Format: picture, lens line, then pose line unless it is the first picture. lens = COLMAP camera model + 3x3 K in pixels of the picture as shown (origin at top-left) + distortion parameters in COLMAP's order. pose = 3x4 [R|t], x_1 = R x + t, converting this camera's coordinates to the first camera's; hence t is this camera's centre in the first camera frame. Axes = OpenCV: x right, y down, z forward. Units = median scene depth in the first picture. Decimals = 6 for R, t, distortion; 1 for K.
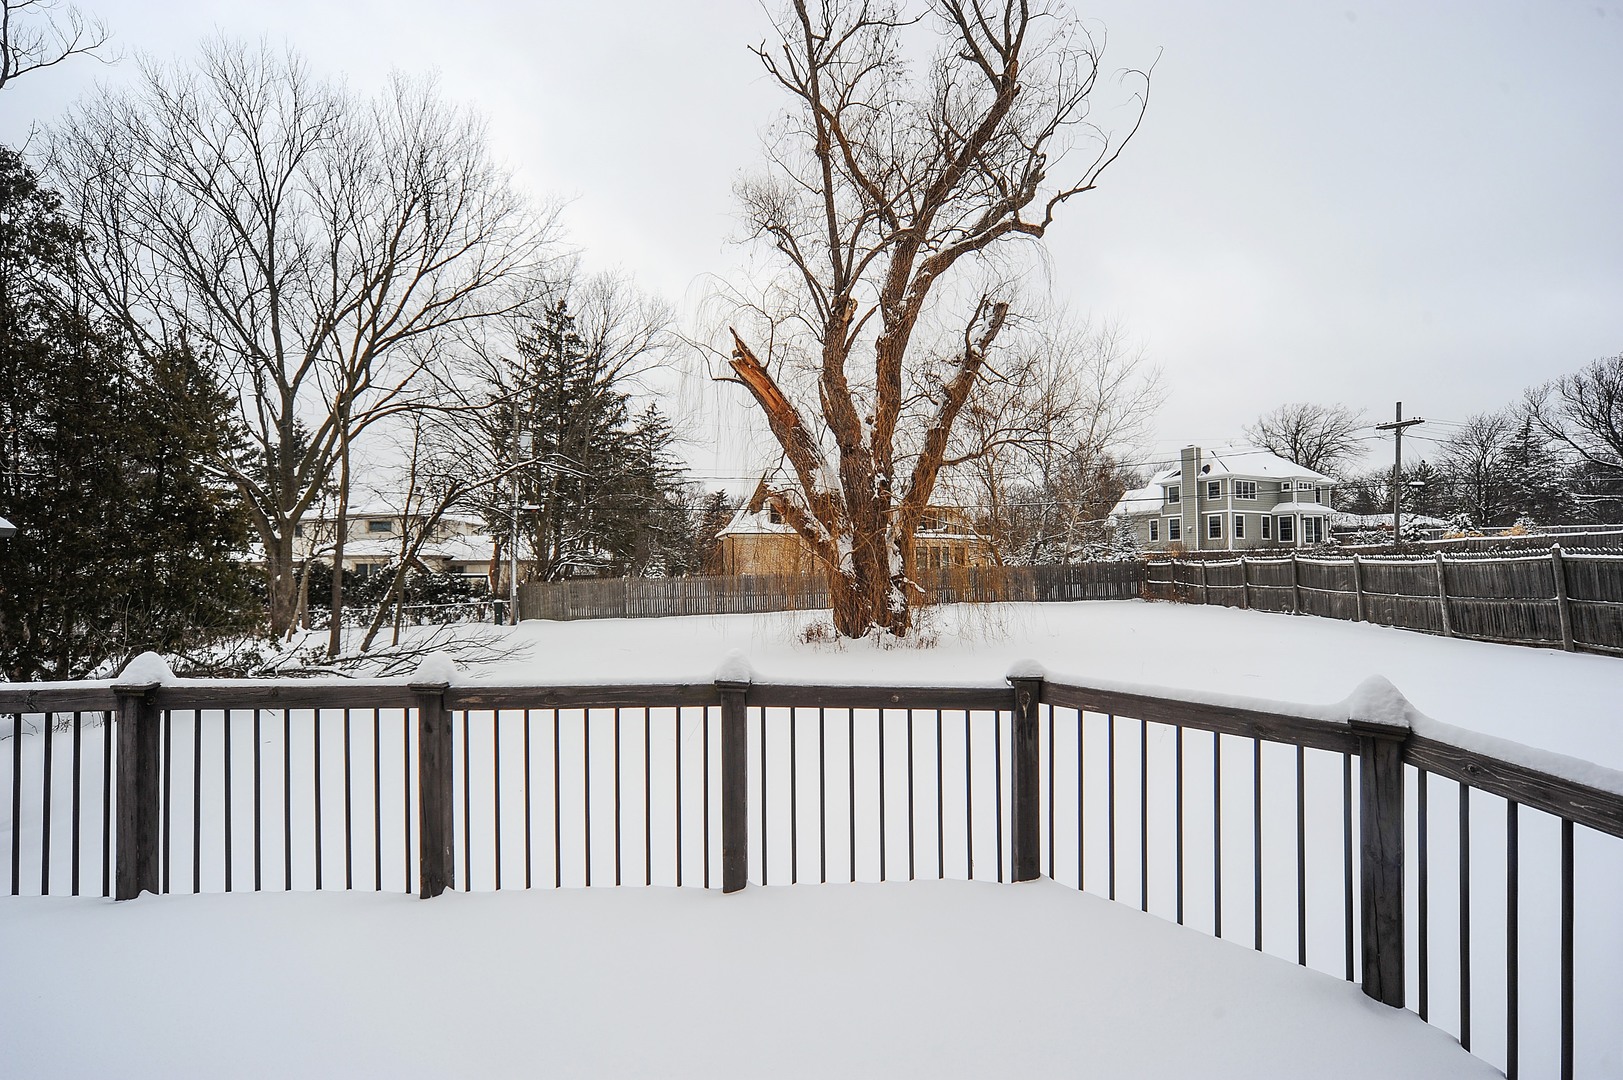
lens RADIAL K [[698.8, 0, 811.2], [0, 698.8, 545.9], [0, 0, 1]] dist [-0.003410, -0.000126]
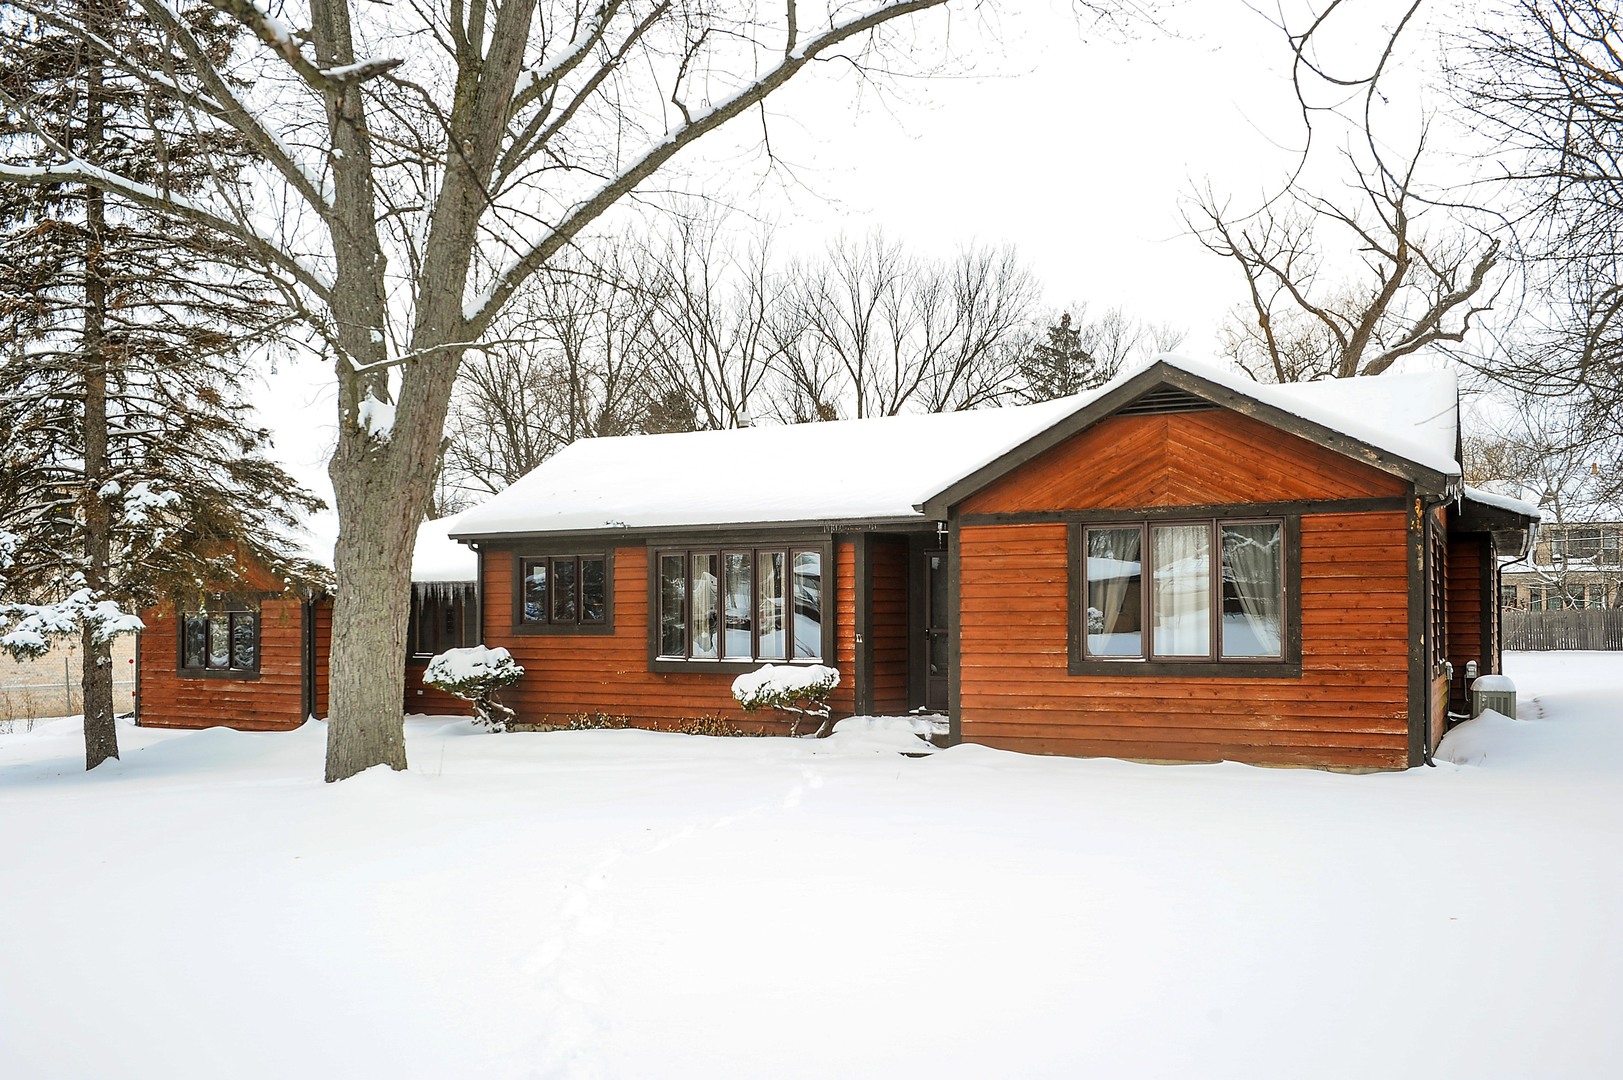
lens RADIAL K [[1446.8, 0, 810.9], [0, 1446.8, 542.1], [0, 0, 1]] dist [-0.003770, -0.001017]
pose [[0.879036, -0.018478, -0.476396, 0.475932], [0.010595, 0.999759, -0.019227, -0.048872], [0.476637, 0.011854, 0.879020, -1.596007]]
